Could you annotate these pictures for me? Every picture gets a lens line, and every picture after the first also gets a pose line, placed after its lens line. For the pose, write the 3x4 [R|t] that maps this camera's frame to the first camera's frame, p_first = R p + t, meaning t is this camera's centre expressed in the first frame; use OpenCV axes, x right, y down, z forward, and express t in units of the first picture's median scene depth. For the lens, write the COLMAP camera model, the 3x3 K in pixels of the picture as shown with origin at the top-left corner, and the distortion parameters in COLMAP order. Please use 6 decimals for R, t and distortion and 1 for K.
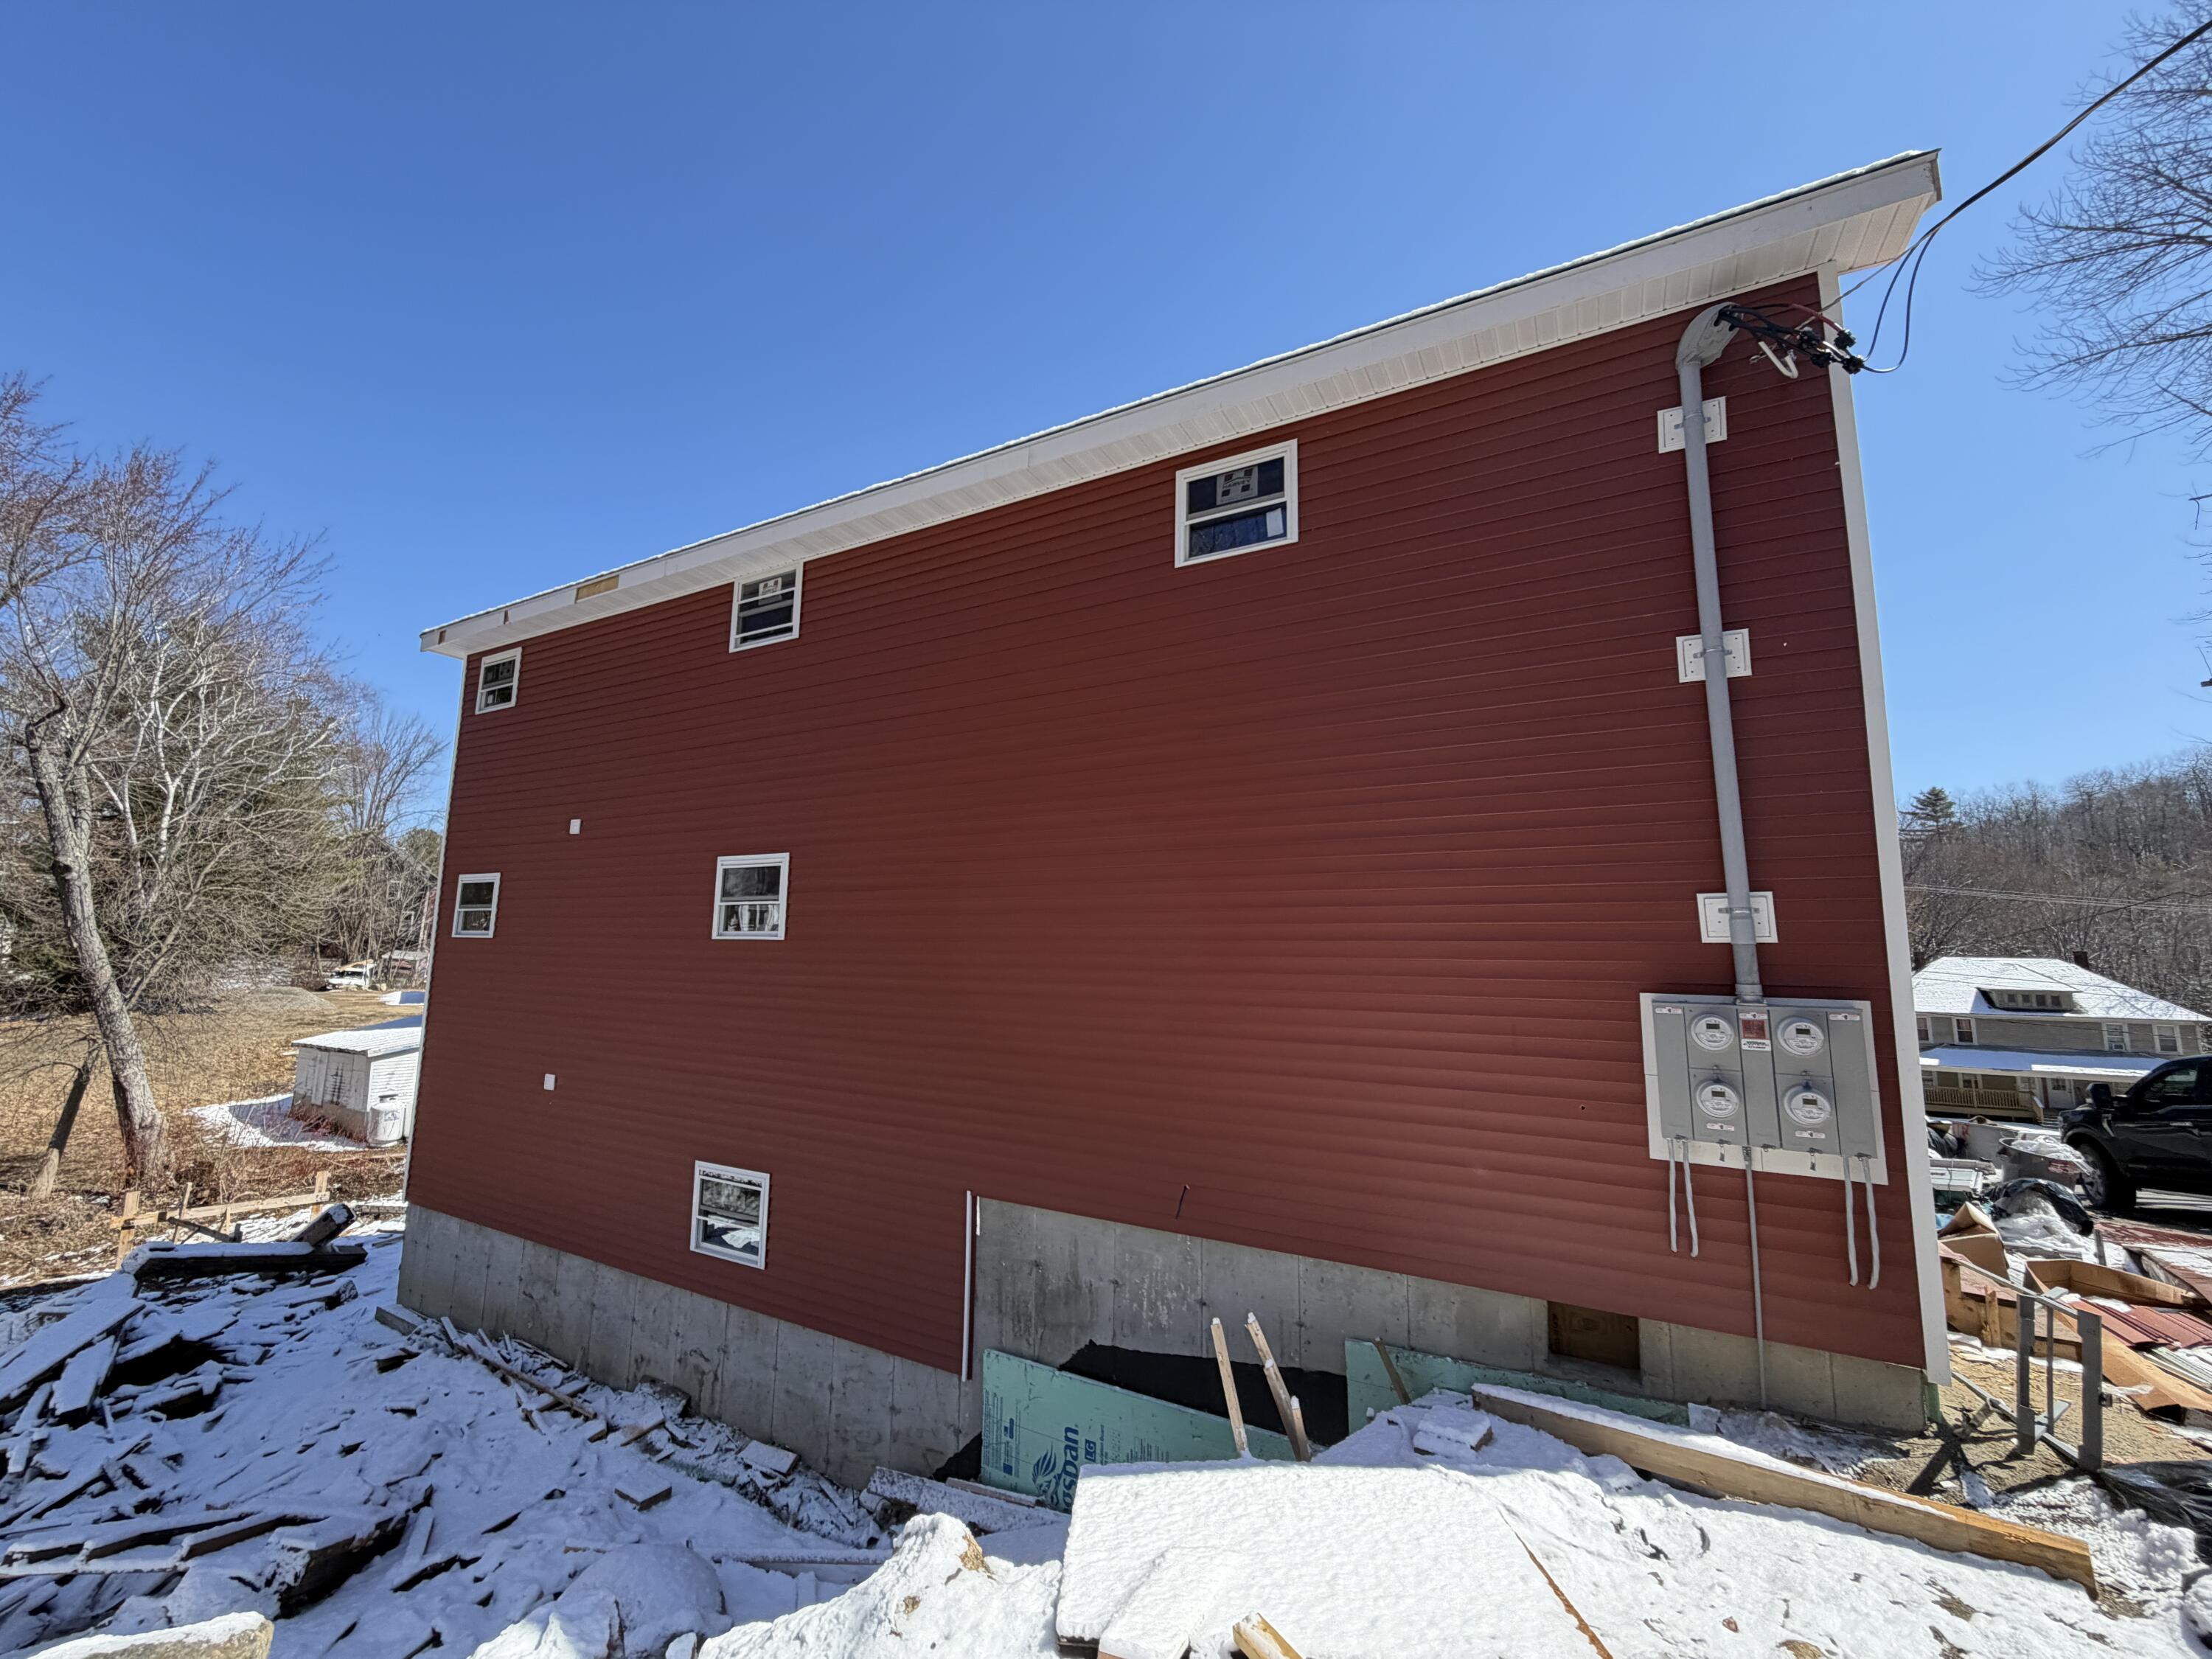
lens RADIAL K [[890.3, 0, 1106.0], [0, 890.3, 829.5], [0, 0, 1]] dist [-0.002089, 0.000209]
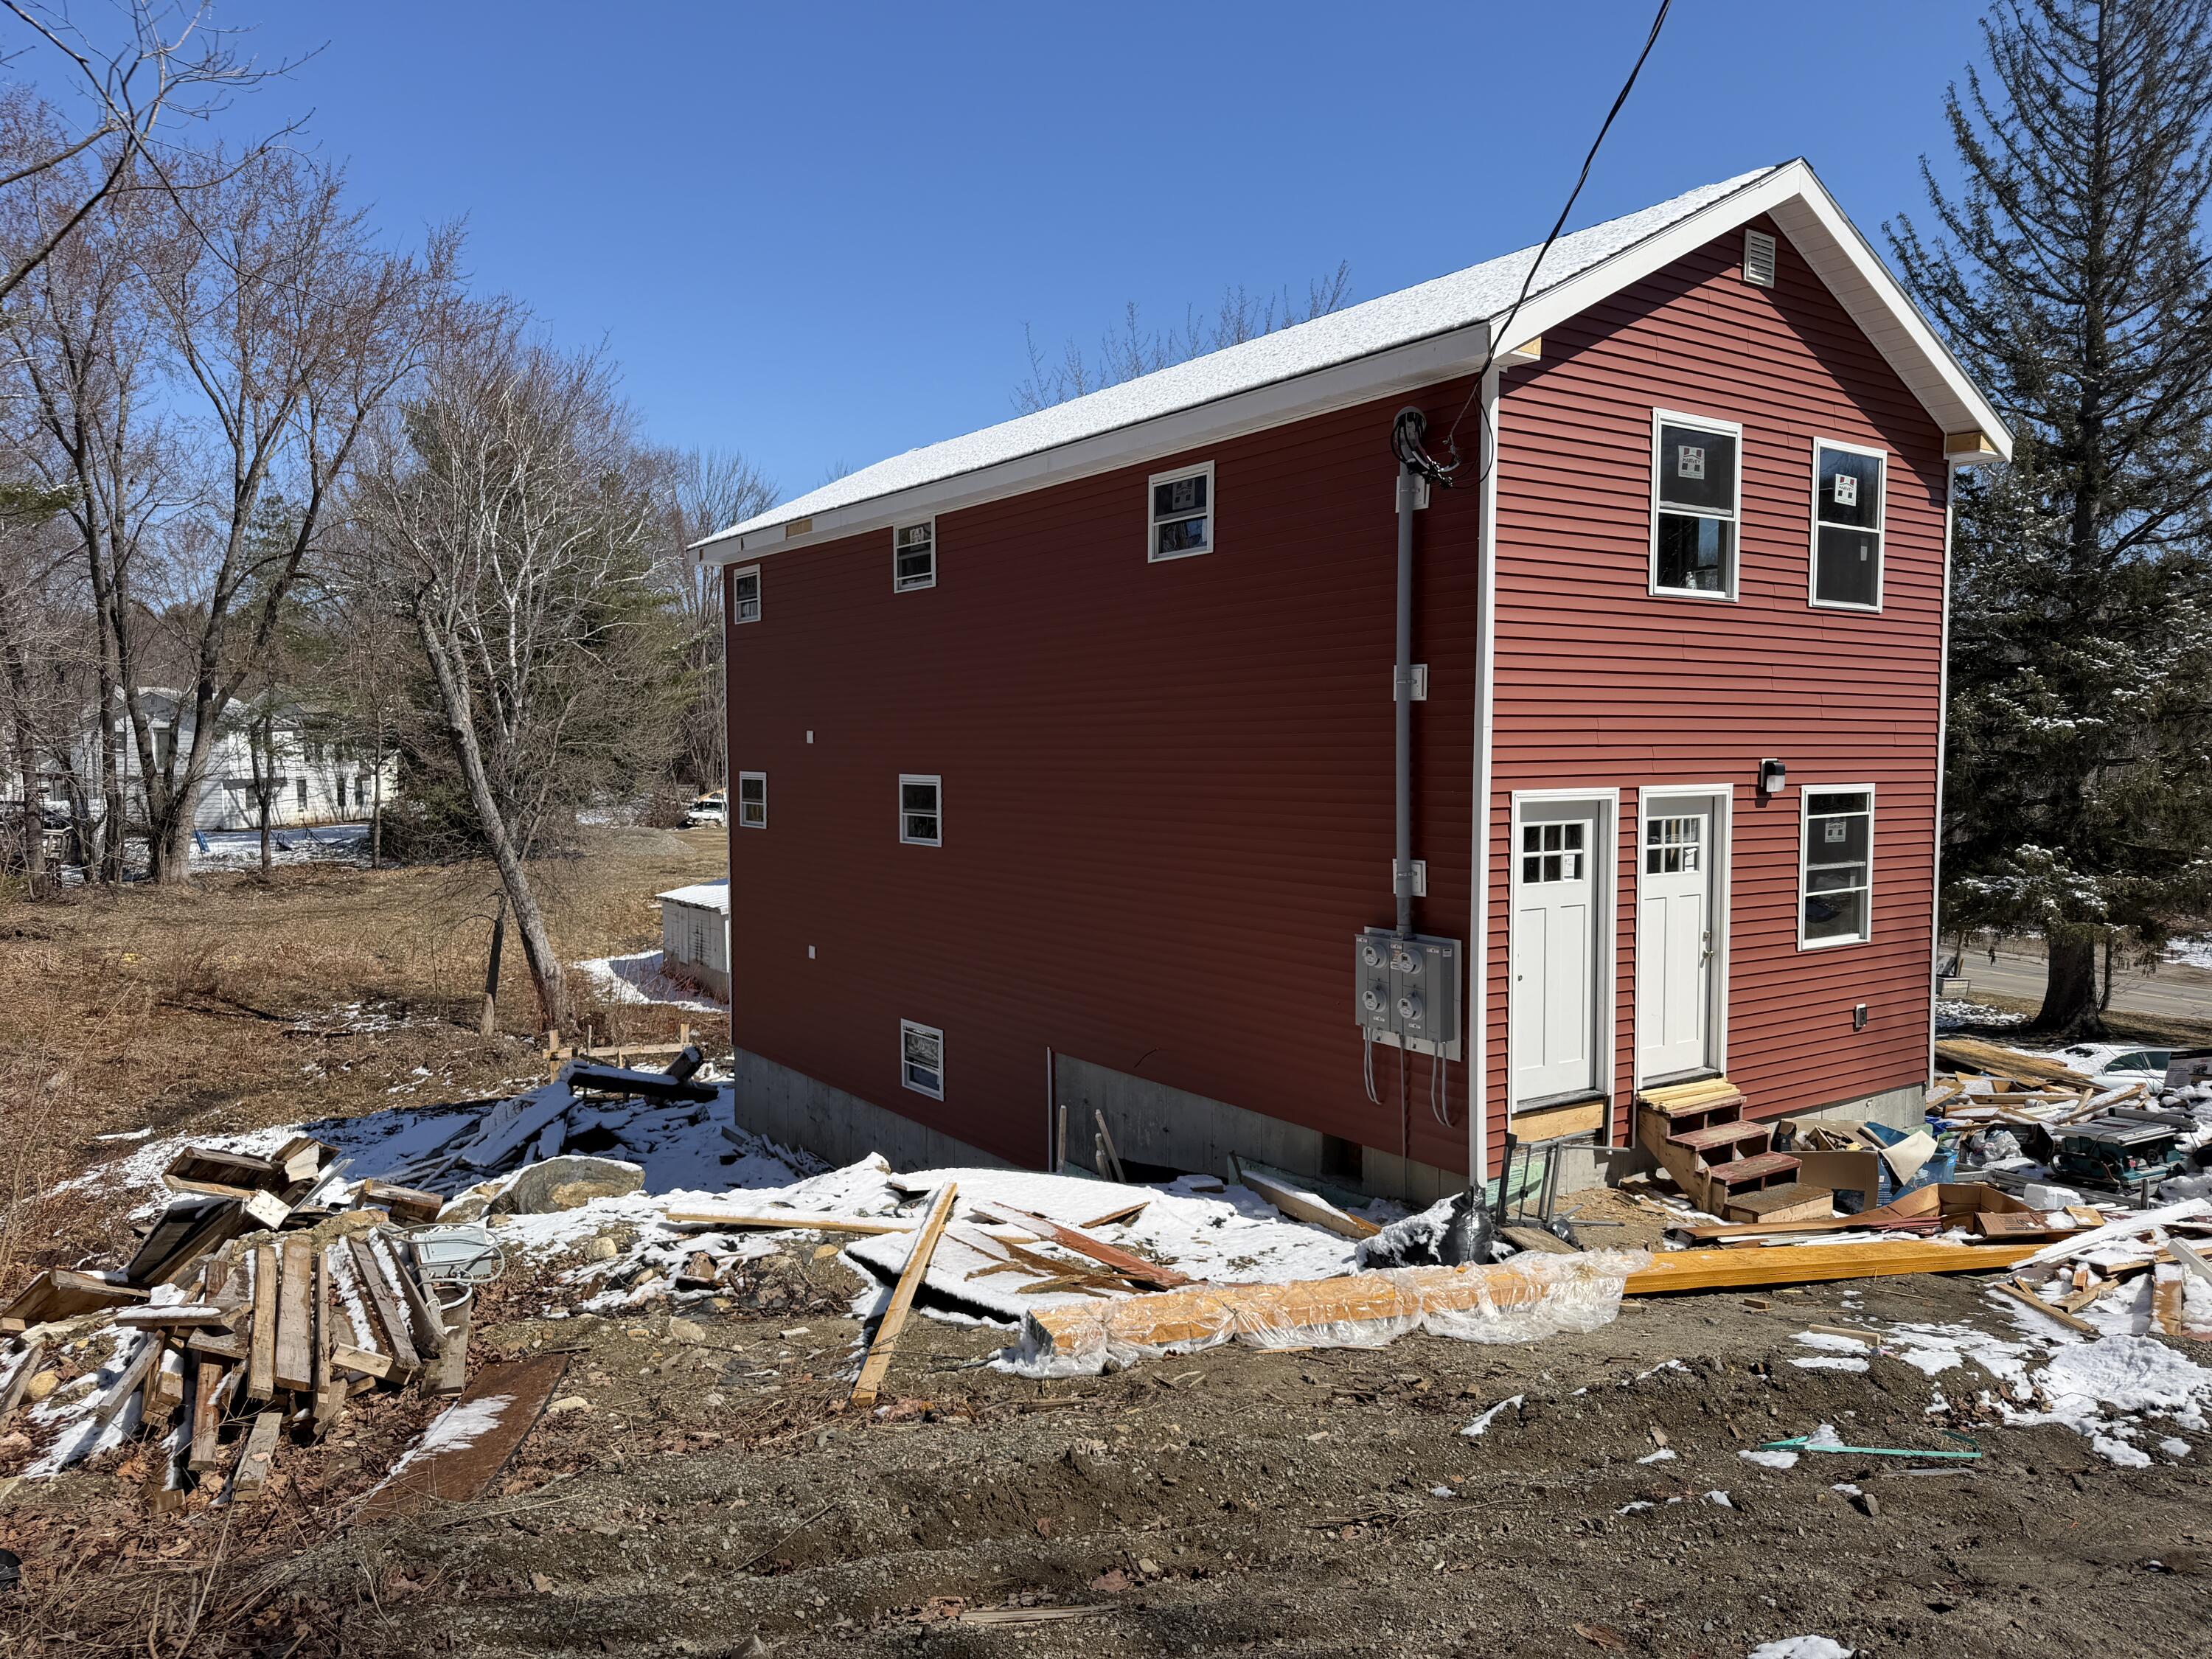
lens RADIAL K [[1547.5, 0, 1106.0], [0, 1547.5, 829.5], [0, 0, 1]] dist [0.165980, -0.334913]
pose [[0.898405, 0.006949, -0.439113, 0.556871], [0.074928, 0.982789, 0.168853, -0.174030], [0.432729, -0.184600, 0.882422, -0.556491]]
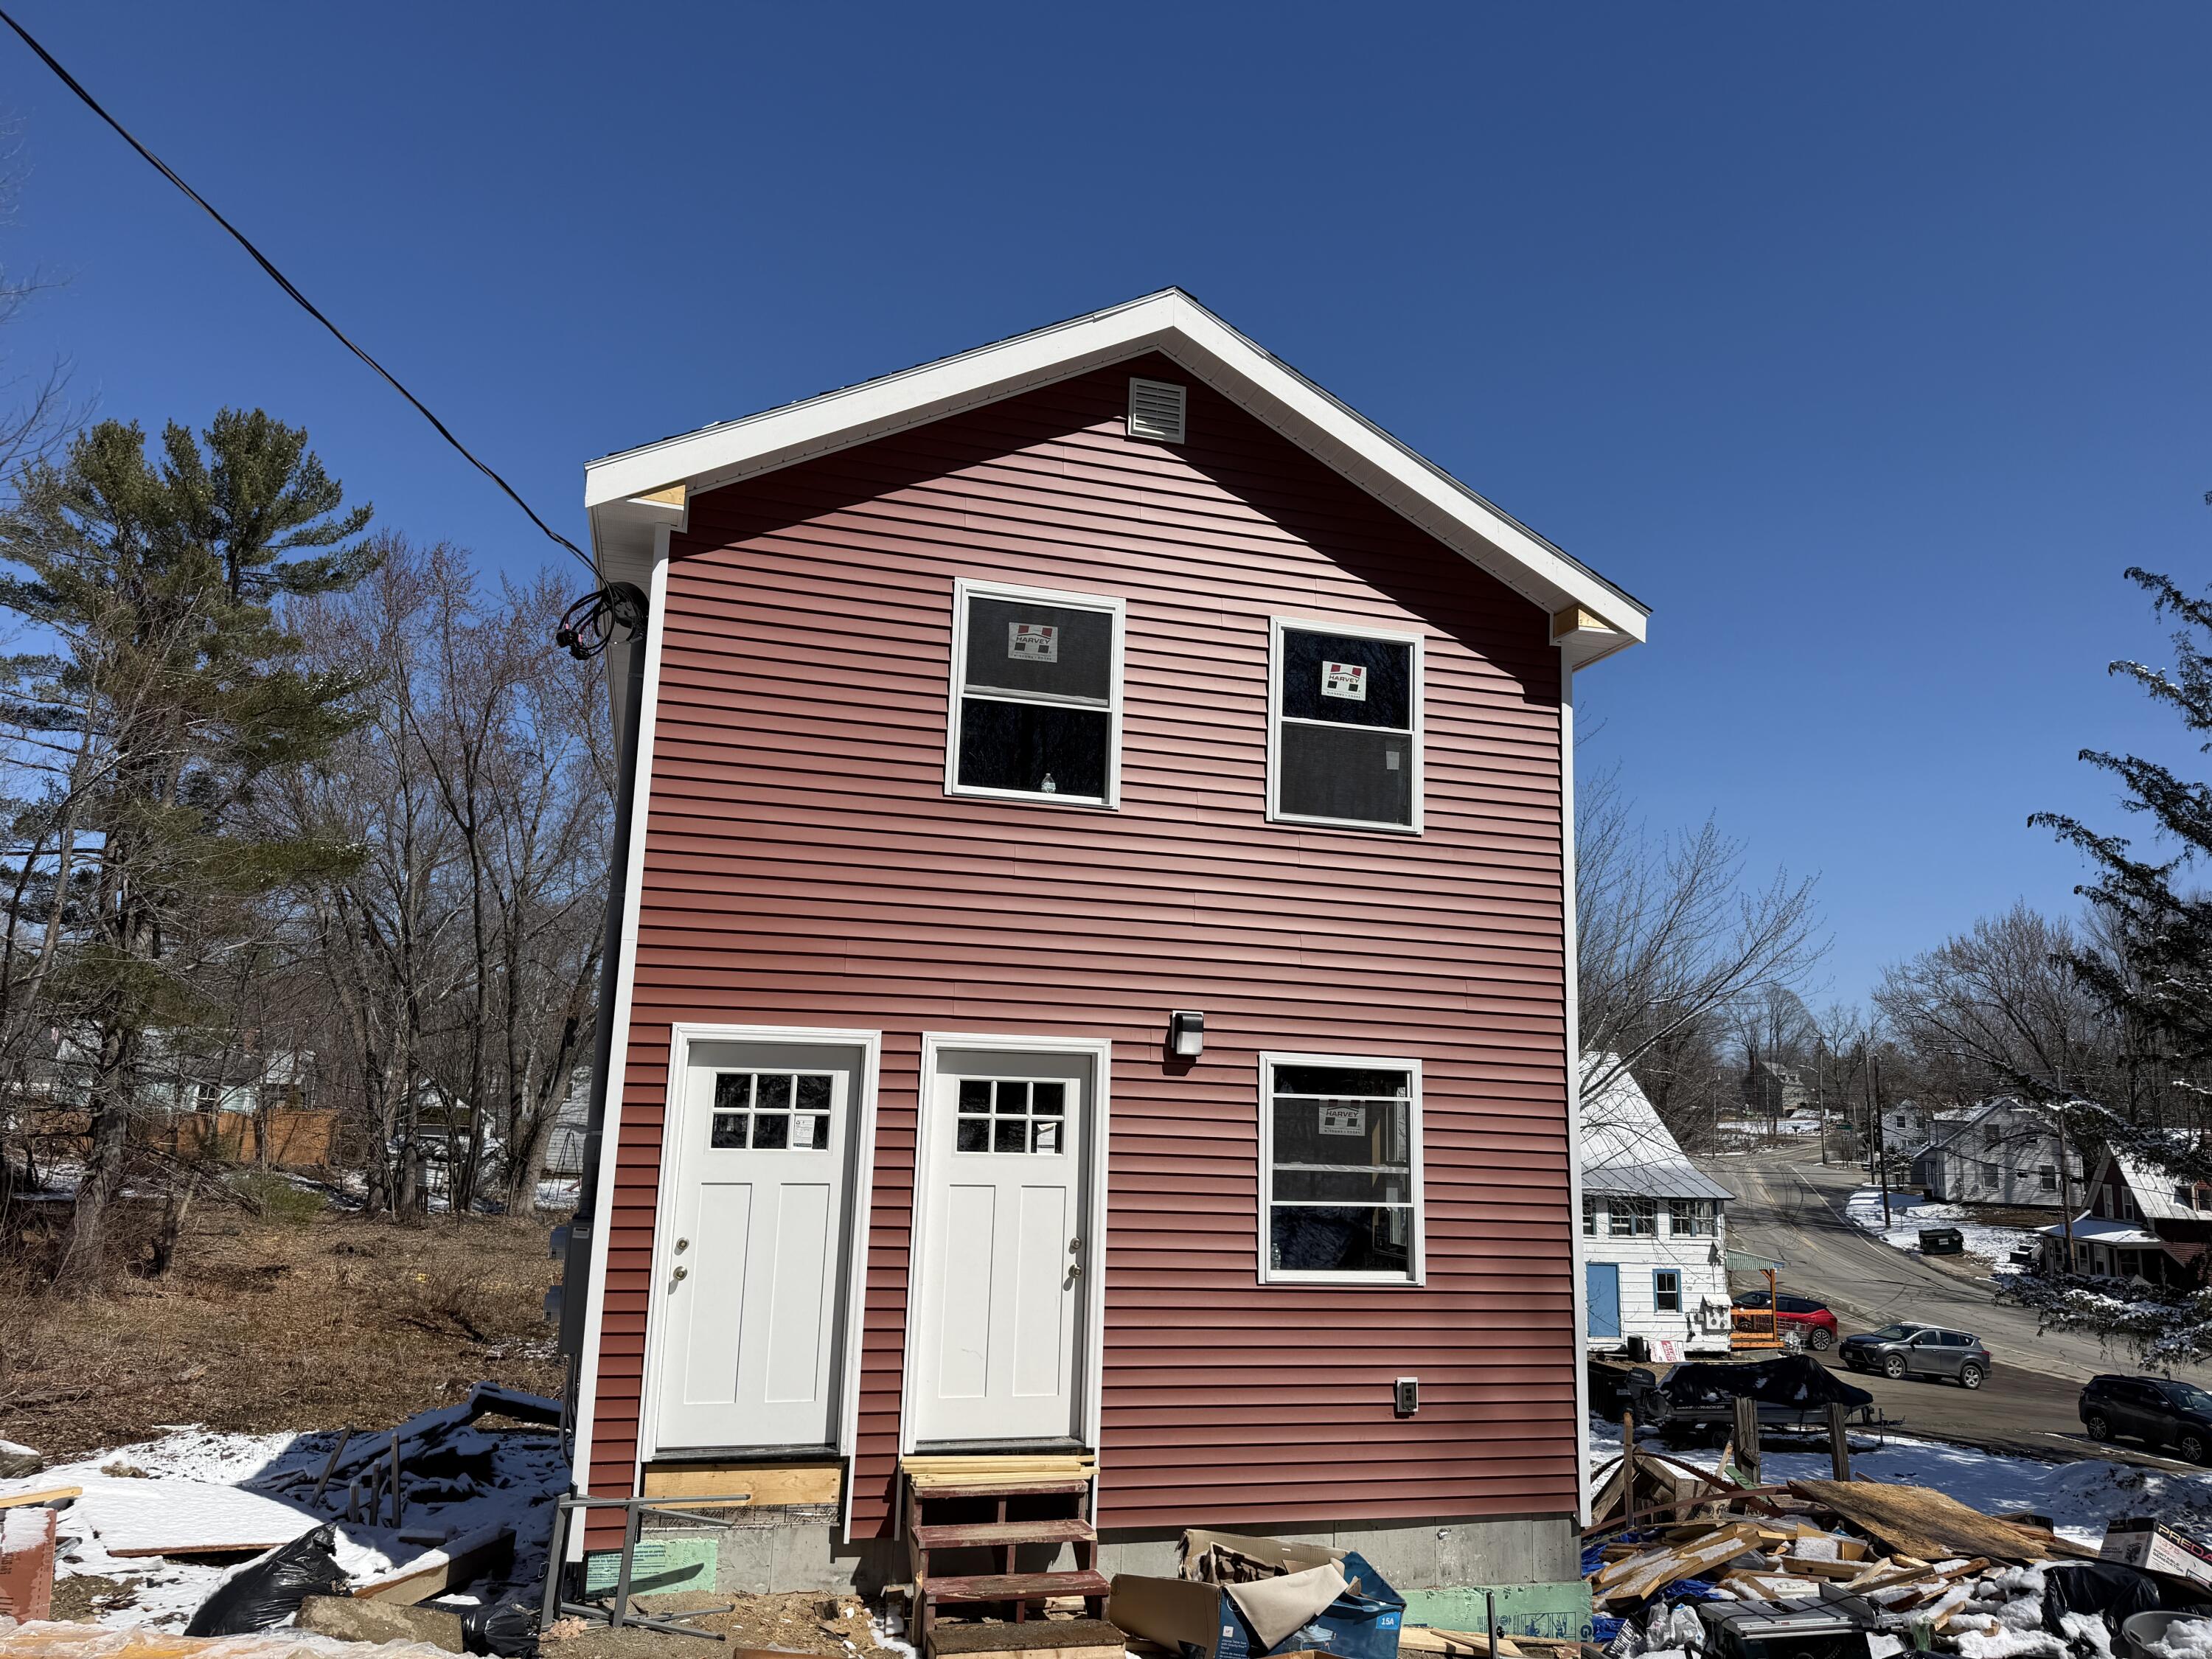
lens RADIAL K [[1547.5, 0, 1106.0], [0, 1547.5, 829.5], [0, 0, 1]] dist [0.165980, -0.334913]
pose [[0.714843, -0.123351, -0.688320, 1.080943], [0.076615, 0.992209, -0.098242, -0.007935], [0.695075, 0.017492, 0.718724, 0.039192]]
